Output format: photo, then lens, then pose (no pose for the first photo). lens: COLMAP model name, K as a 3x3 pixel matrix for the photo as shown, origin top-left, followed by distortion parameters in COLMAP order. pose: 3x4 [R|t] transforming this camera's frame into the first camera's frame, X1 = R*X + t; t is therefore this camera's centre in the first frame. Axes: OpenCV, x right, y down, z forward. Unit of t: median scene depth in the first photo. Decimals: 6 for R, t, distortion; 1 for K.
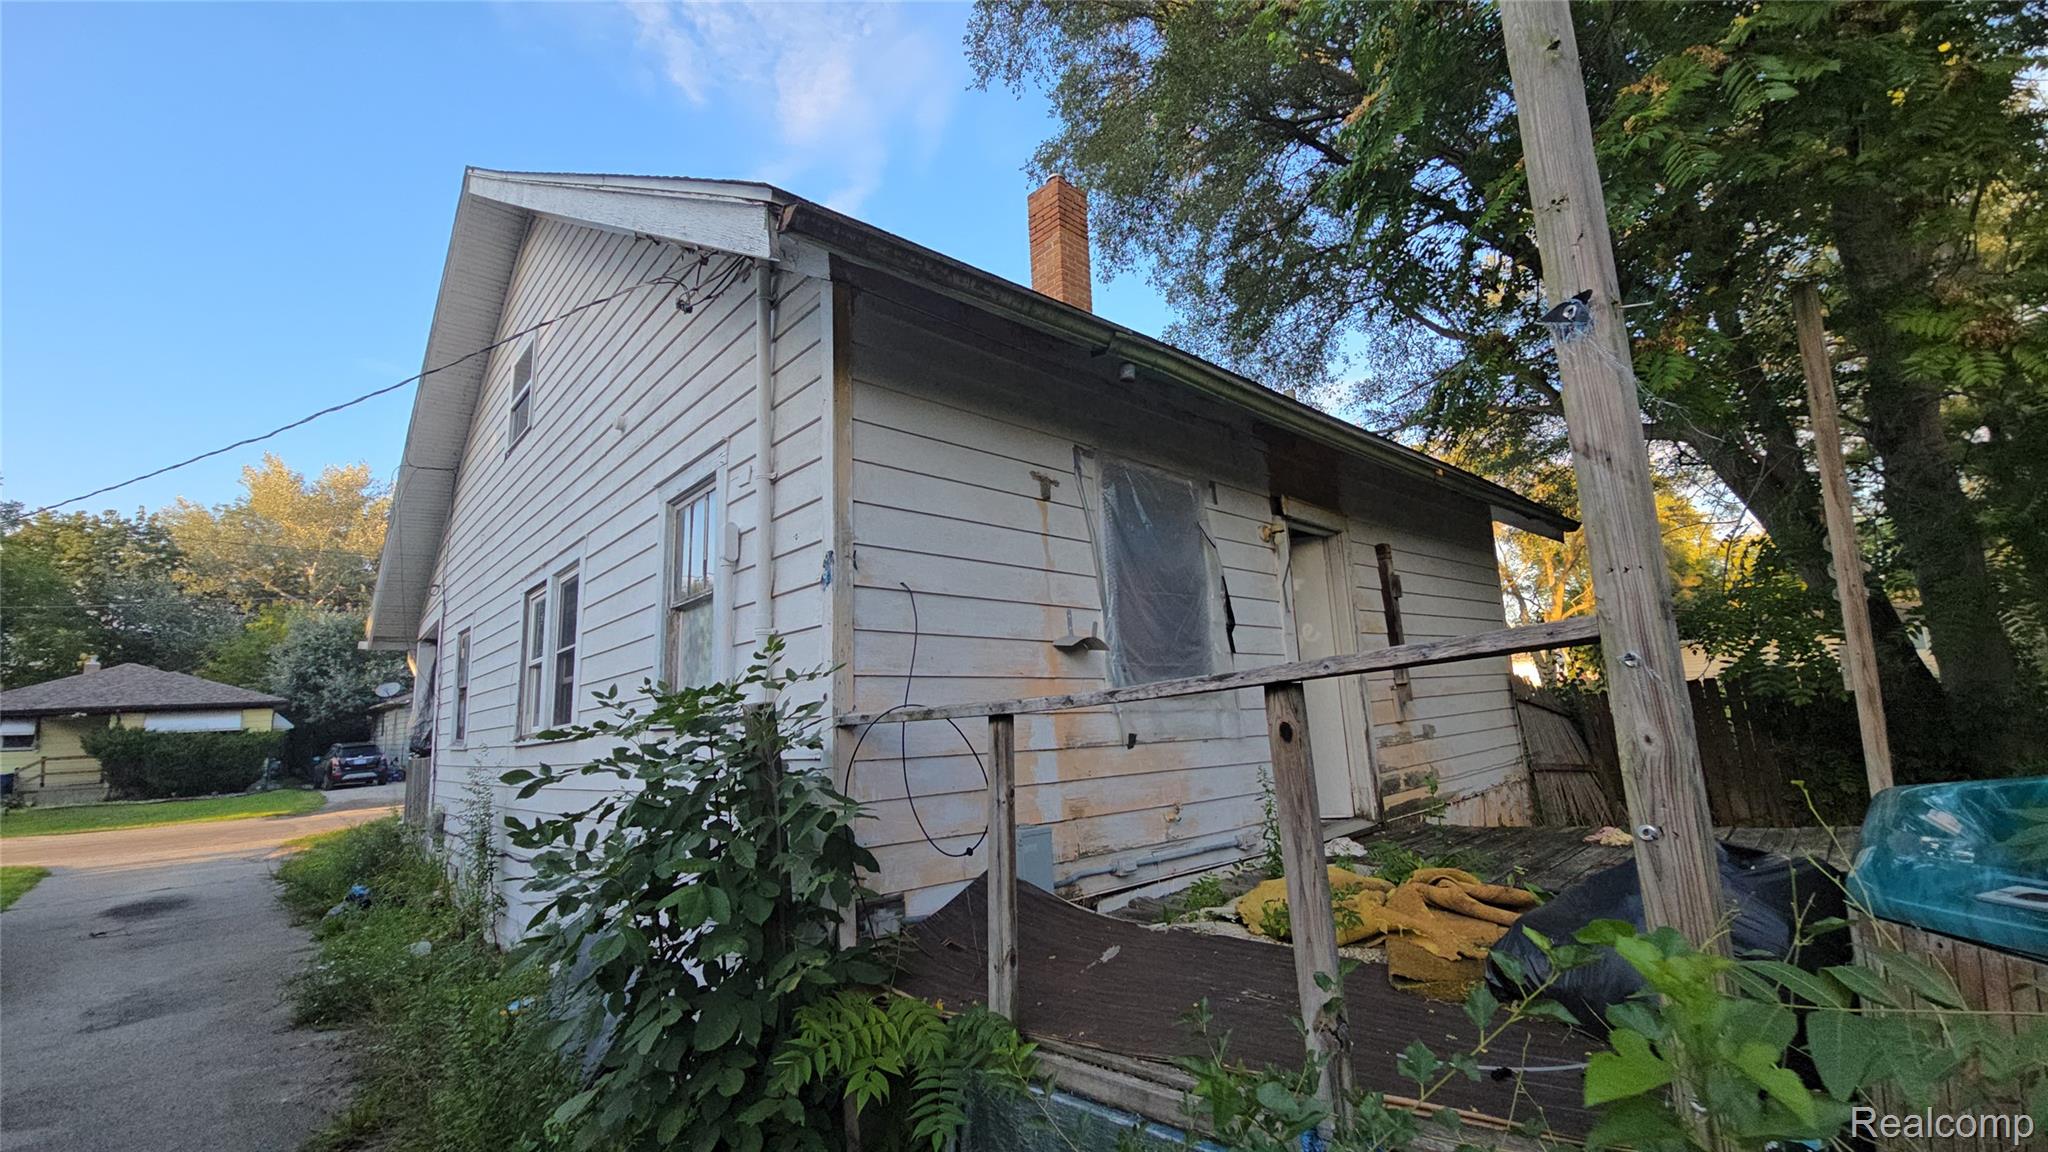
lens RADIAL K [[826.2, 0, 1022.2], [0, 826.2, 577.3], [0, 0, 1]] dist [0.008029, -0.006286]
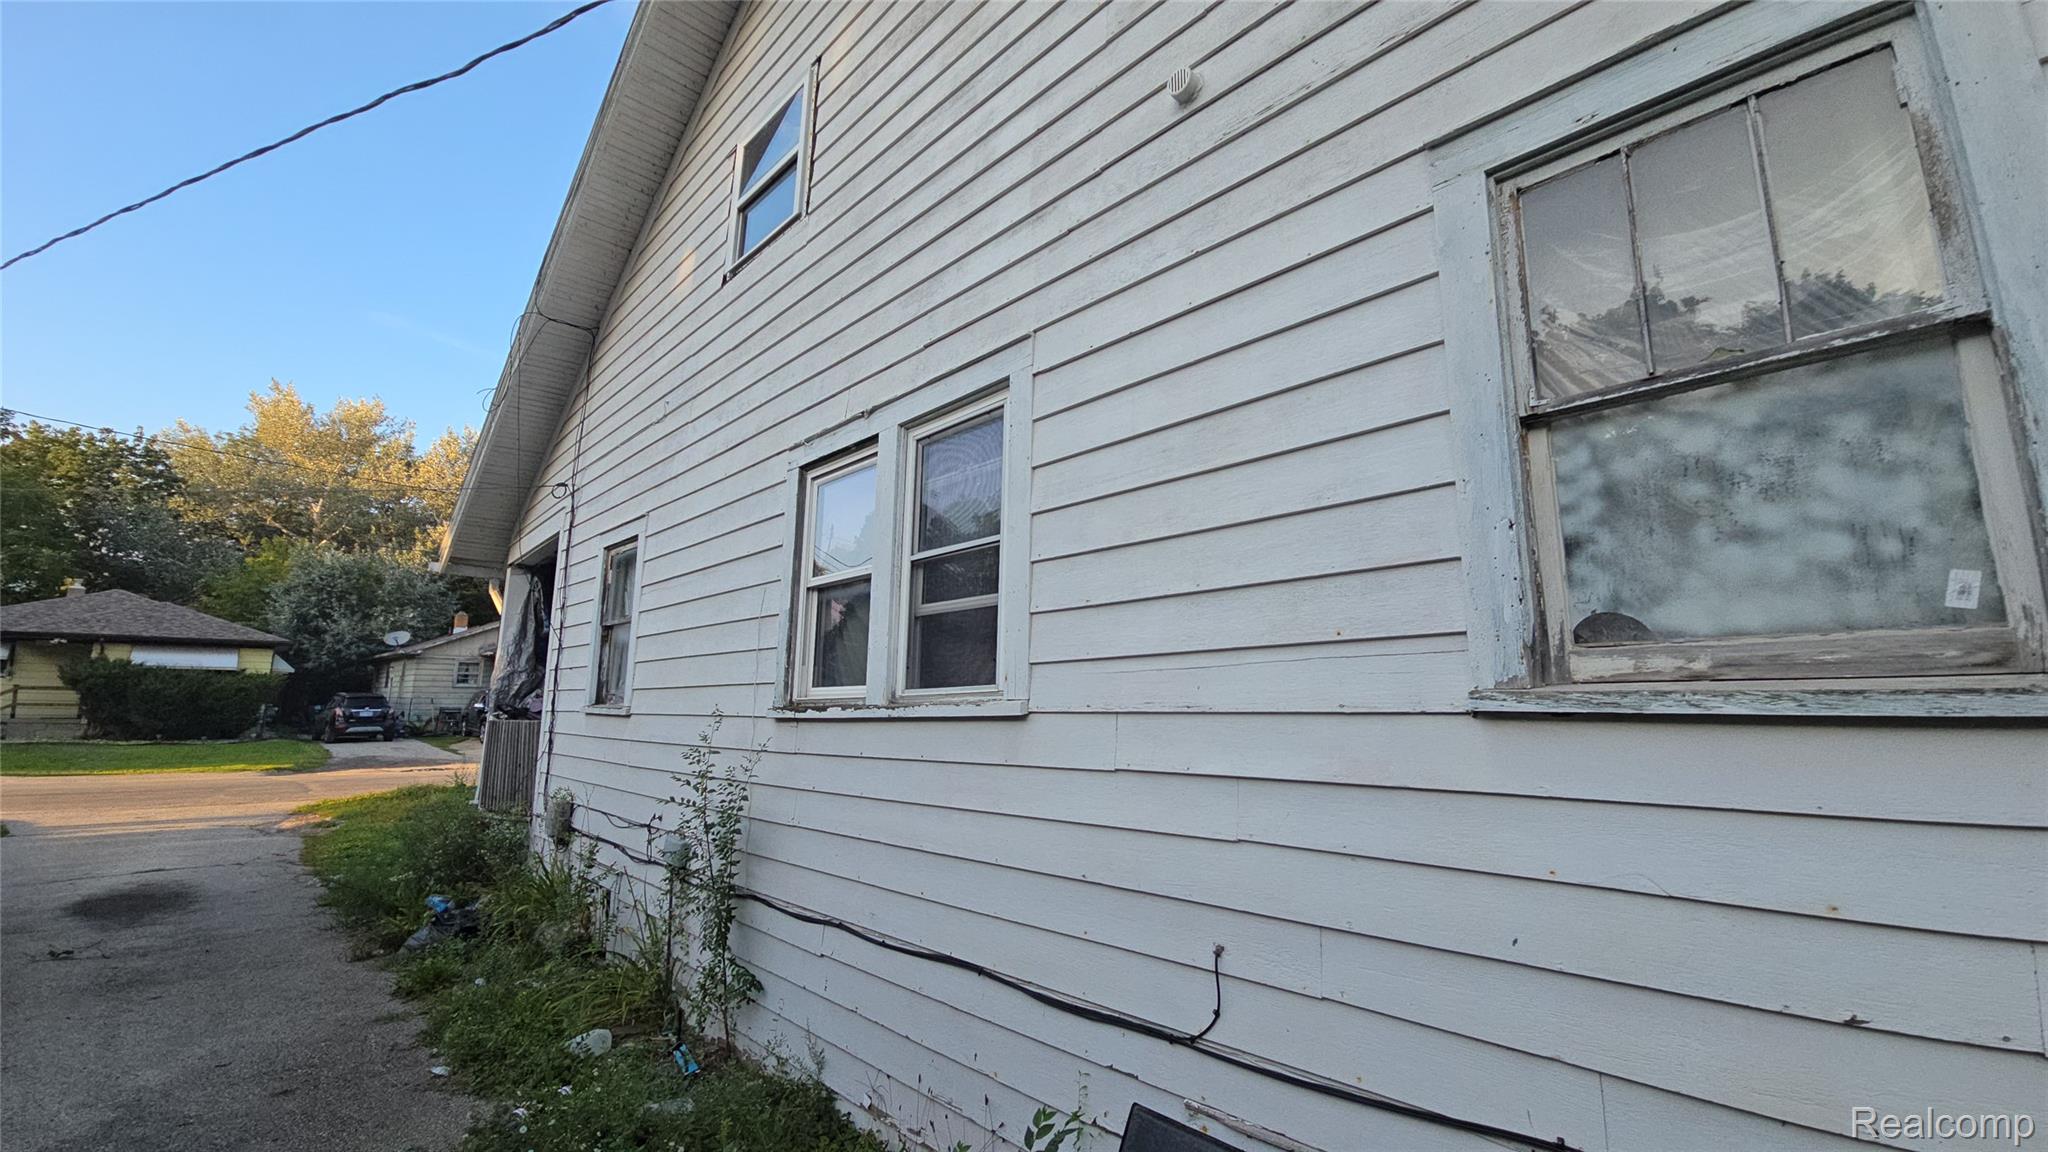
lens RADIAL K [[826.2, 0, 1023.6], [0, 826.2, 578.2], [0, 0, 1]] dist [0.008029, -0.006286]
pose [[0.997573, 0.069232, 0.007424, -0.085427], [-0.069272, 0.997584, 0.005219, 0.016841], [-0.007045, -0.005721, 0.999959, 0.076425]]
